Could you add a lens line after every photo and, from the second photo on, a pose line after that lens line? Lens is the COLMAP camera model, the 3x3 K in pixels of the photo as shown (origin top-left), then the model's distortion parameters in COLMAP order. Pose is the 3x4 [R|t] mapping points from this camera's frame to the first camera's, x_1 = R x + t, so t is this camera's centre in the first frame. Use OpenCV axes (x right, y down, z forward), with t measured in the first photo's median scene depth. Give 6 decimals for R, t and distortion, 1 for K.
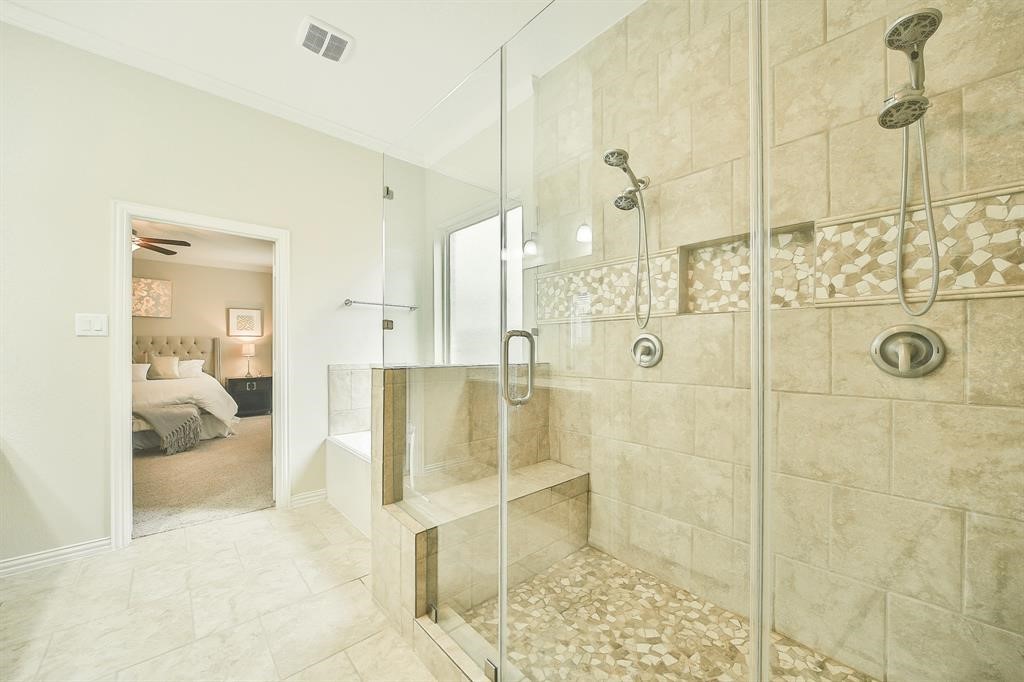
lens RADIAL K [[381.8, 0, 504.4], [0, 381.8, 343.0], [0, 0, 1]] dist [-0.012876, 0.000034]
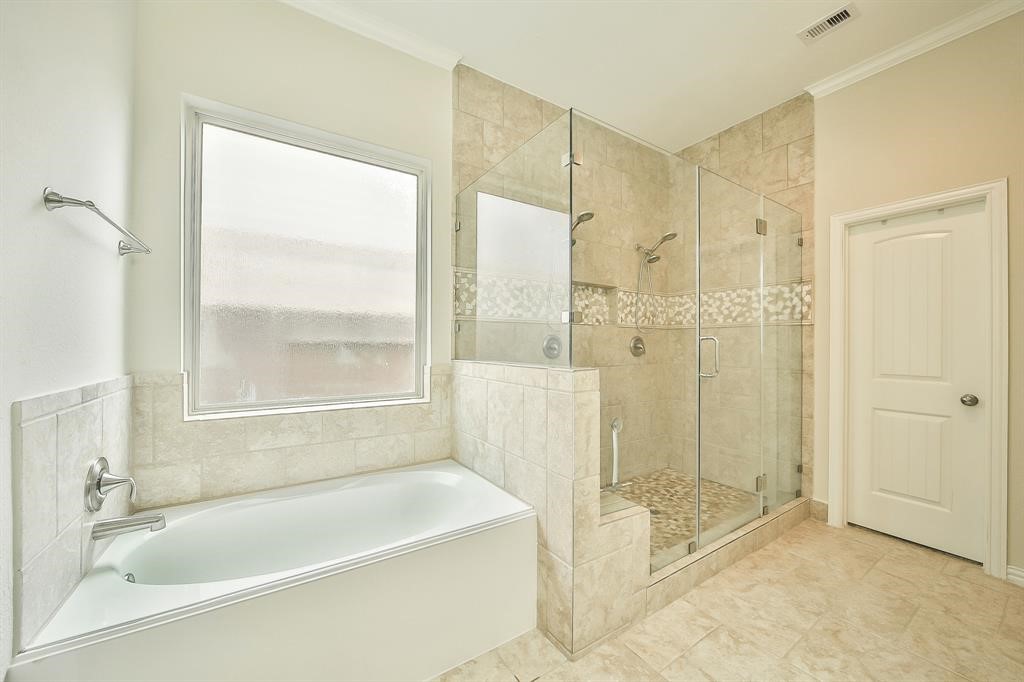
lens RADIAL K [[381.8, 0, 504.4], [0, 381.8, 343.0], [0, 0, 1]] dist [-0.012876, 0.000034]
pose [[0.150801, 0.006416, 0.988543, -1.343112], [-0.012395, 0.999913, -0.004599, 0.018624], [-0.988486, -0.011559, 0.150867, 1.199846]]
